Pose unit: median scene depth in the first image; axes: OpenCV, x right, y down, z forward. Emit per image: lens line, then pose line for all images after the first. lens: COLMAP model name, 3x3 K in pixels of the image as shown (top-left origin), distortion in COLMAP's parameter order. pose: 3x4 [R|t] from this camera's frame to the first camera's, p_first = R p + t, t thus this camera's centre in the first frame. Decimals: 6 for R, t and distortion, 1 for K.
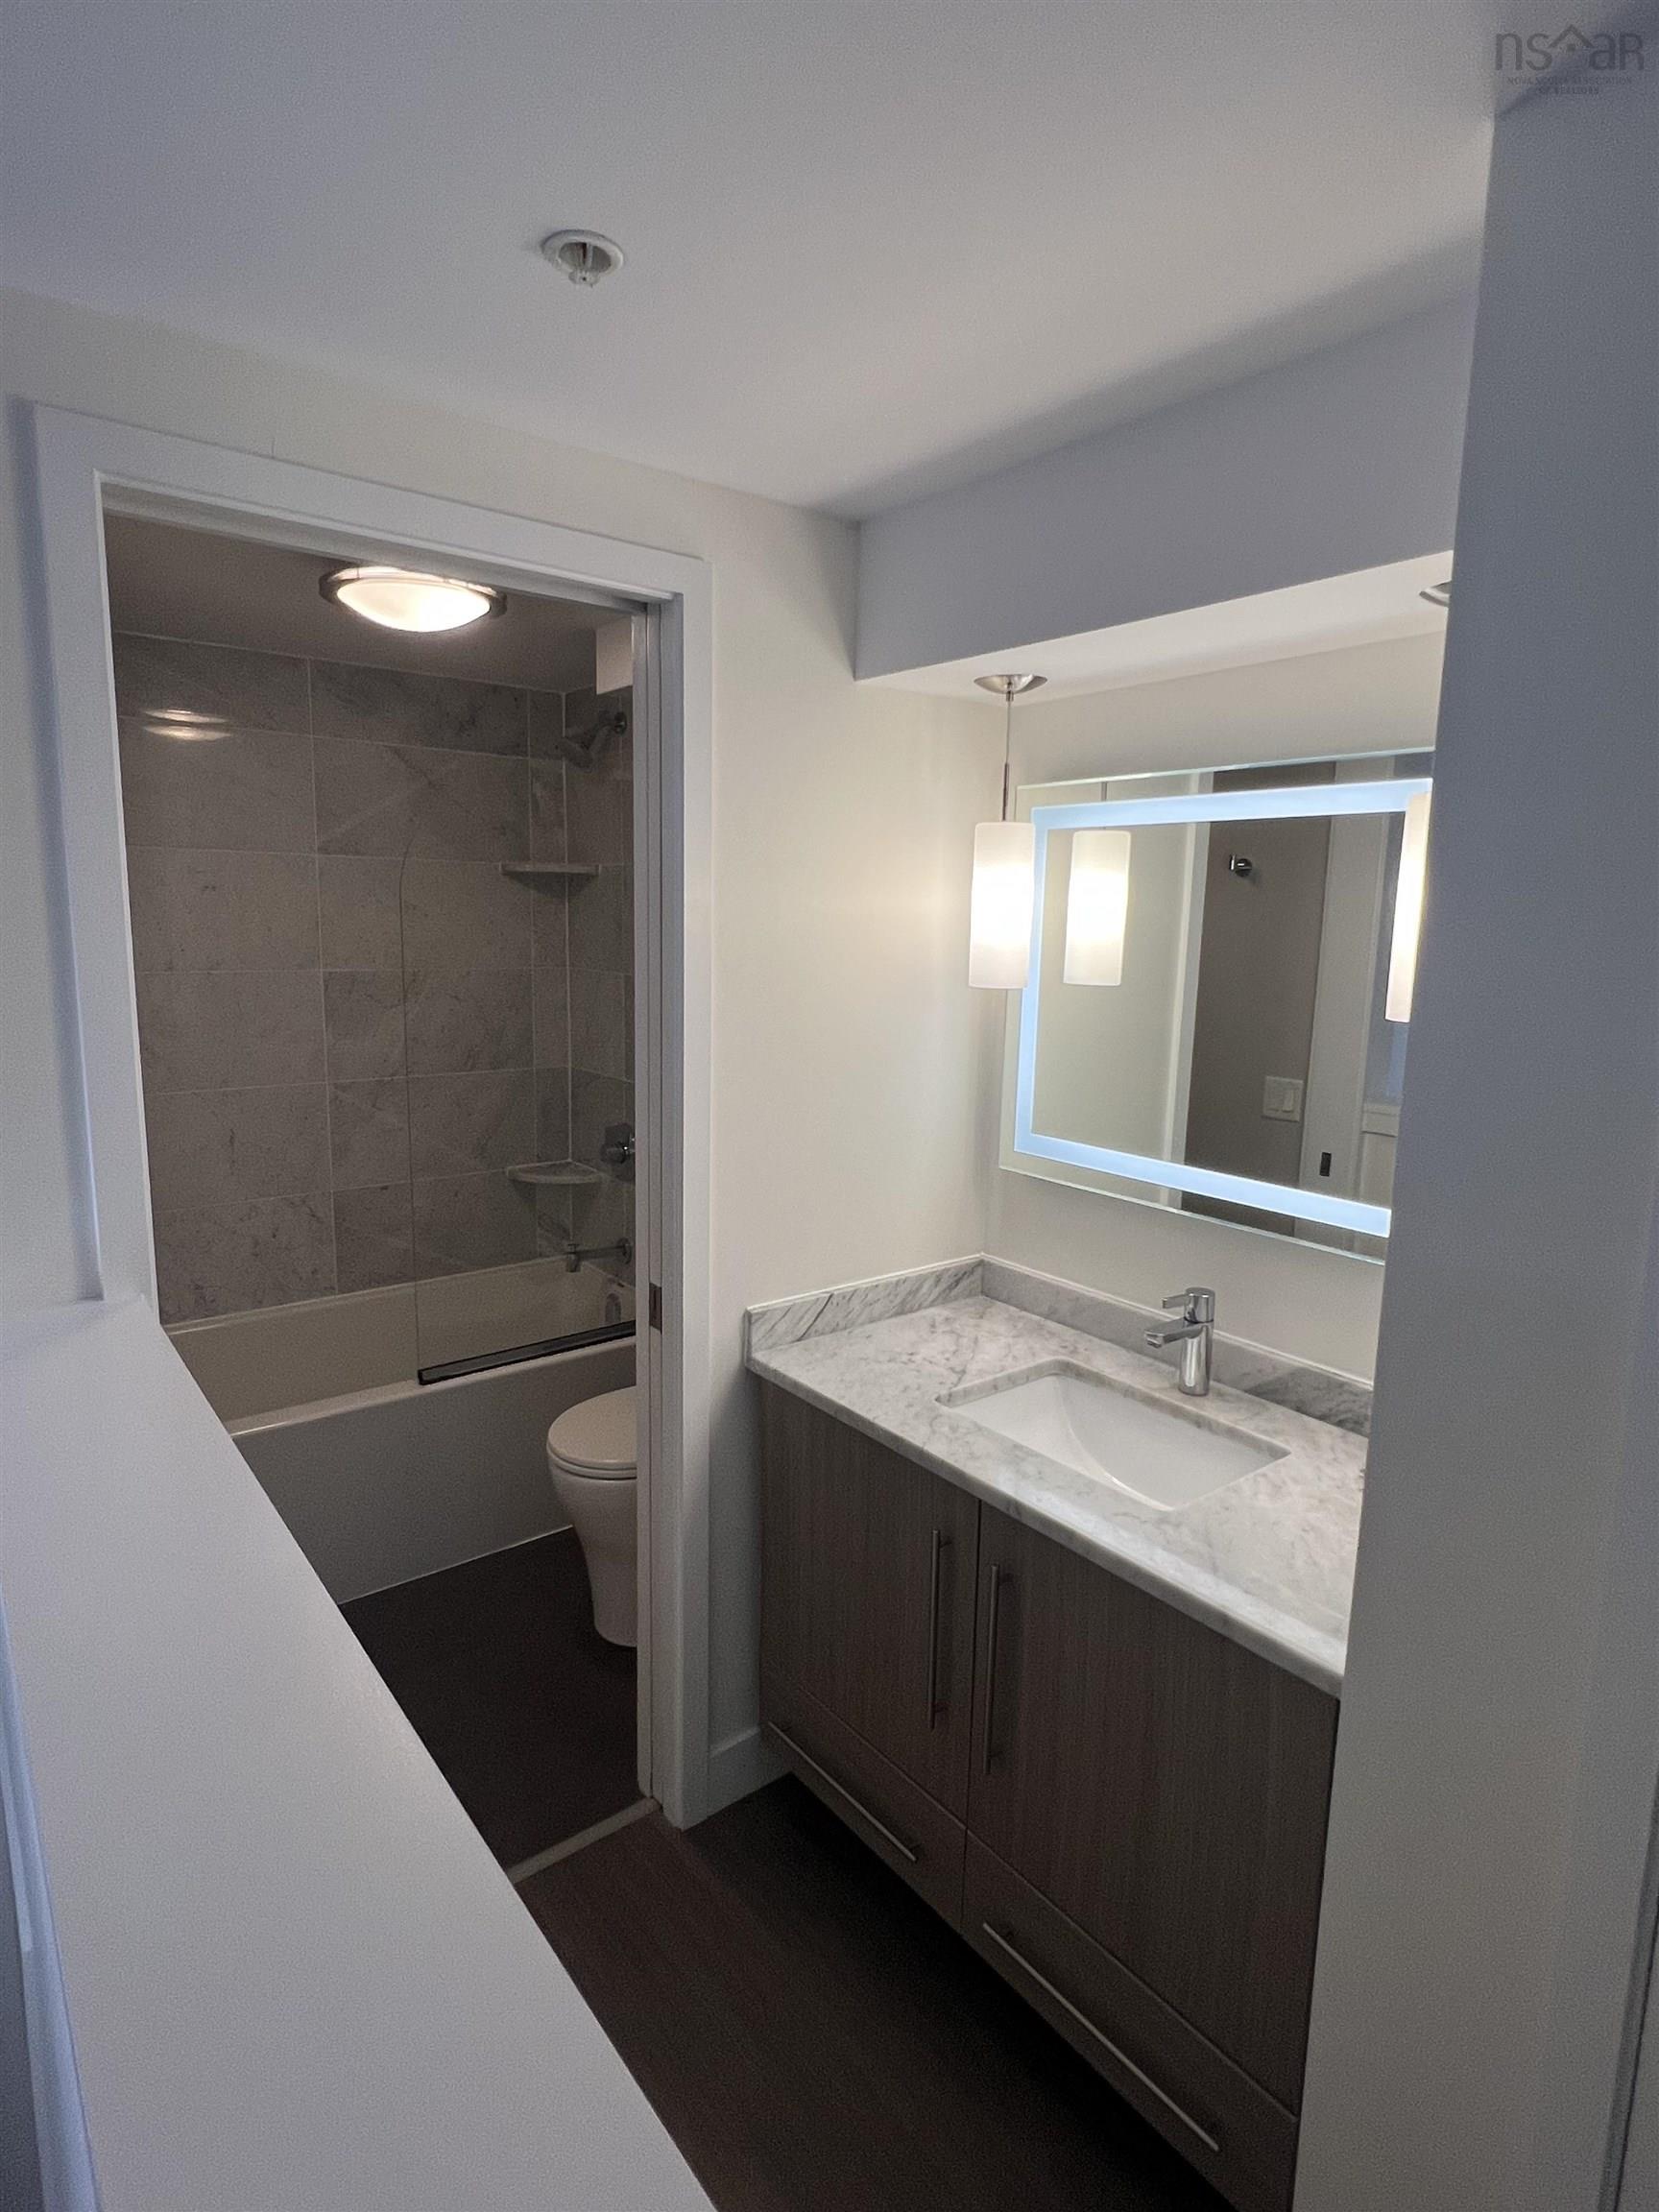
lens RADIAL K [[1165.0, 0, 816.9], [0, 1165.0, 1094.6], [0, 0, 1]] dist [0.000505, -0.000341]
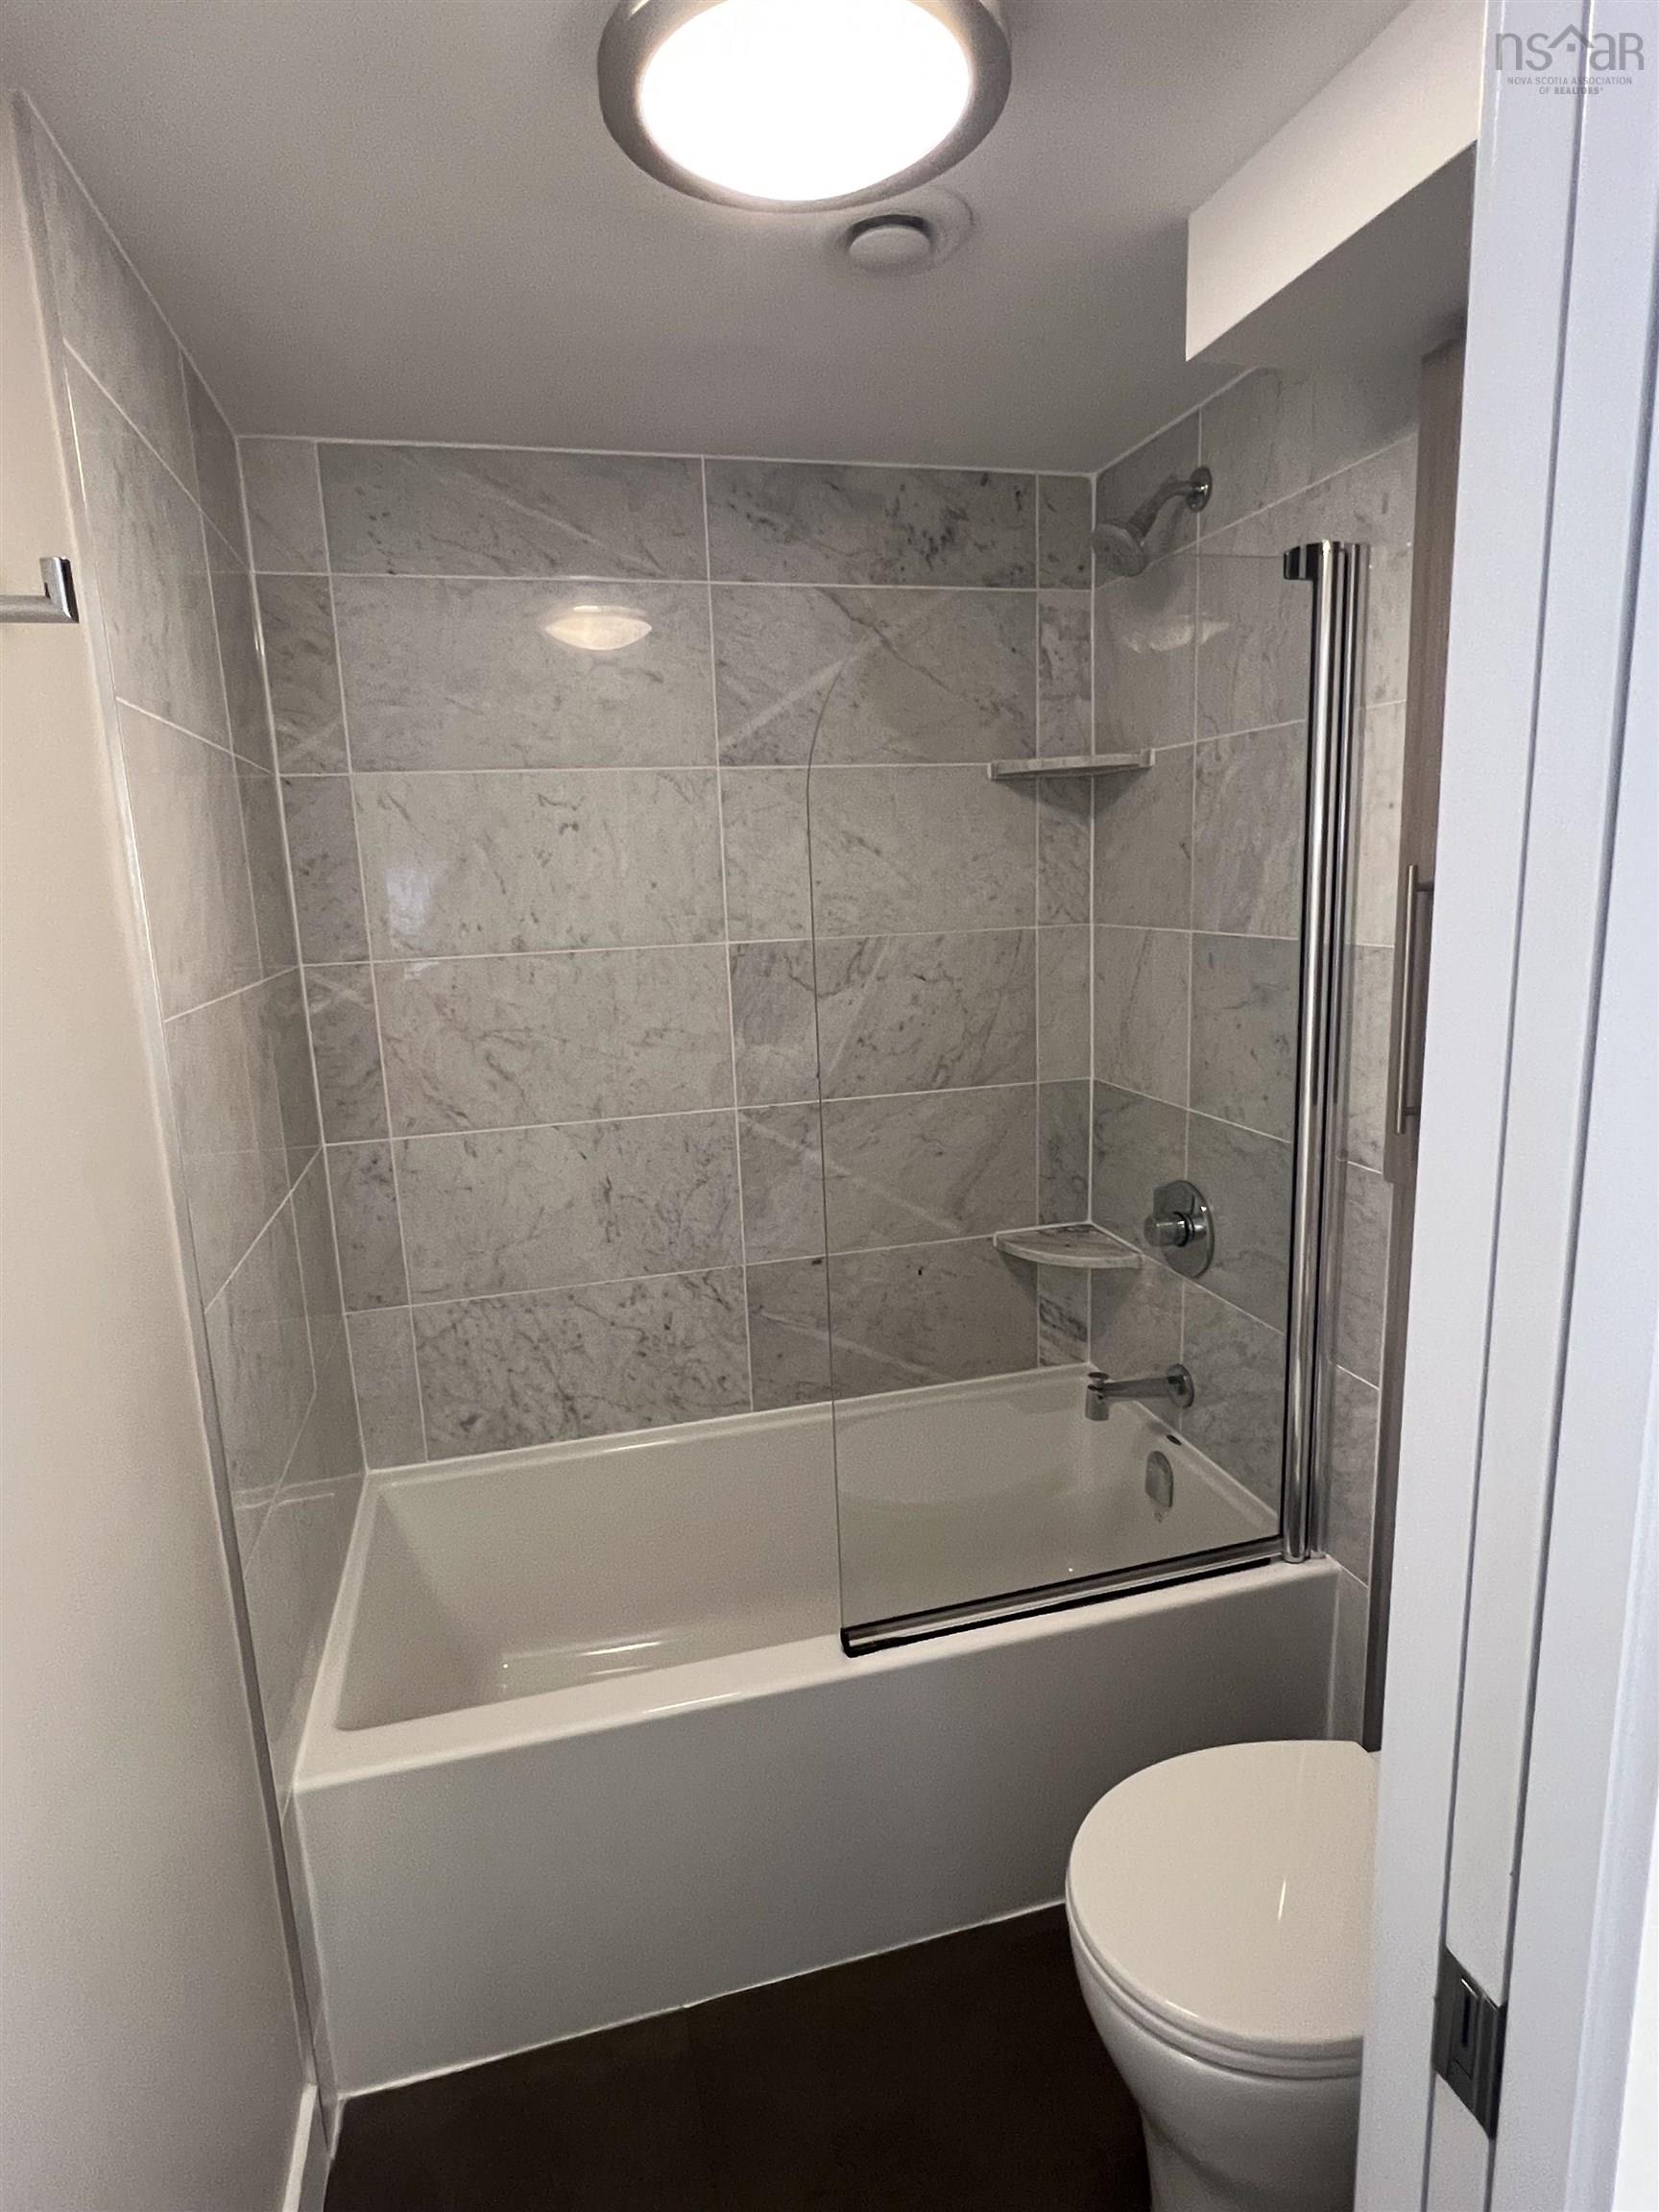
lens RADIAL K [[1165.0, 0, 816.9], [0, 1165.0, 1094.6], [0, 0, 1]] dist [0.000505, -0.000341]
pose [[0.915974, 0.020975, -0.400688, -0.101578], [-0.005469, 0.999193, 0.039801, -0.043668], [0.401200, -0.034265, 0.915350, 0.381091]]
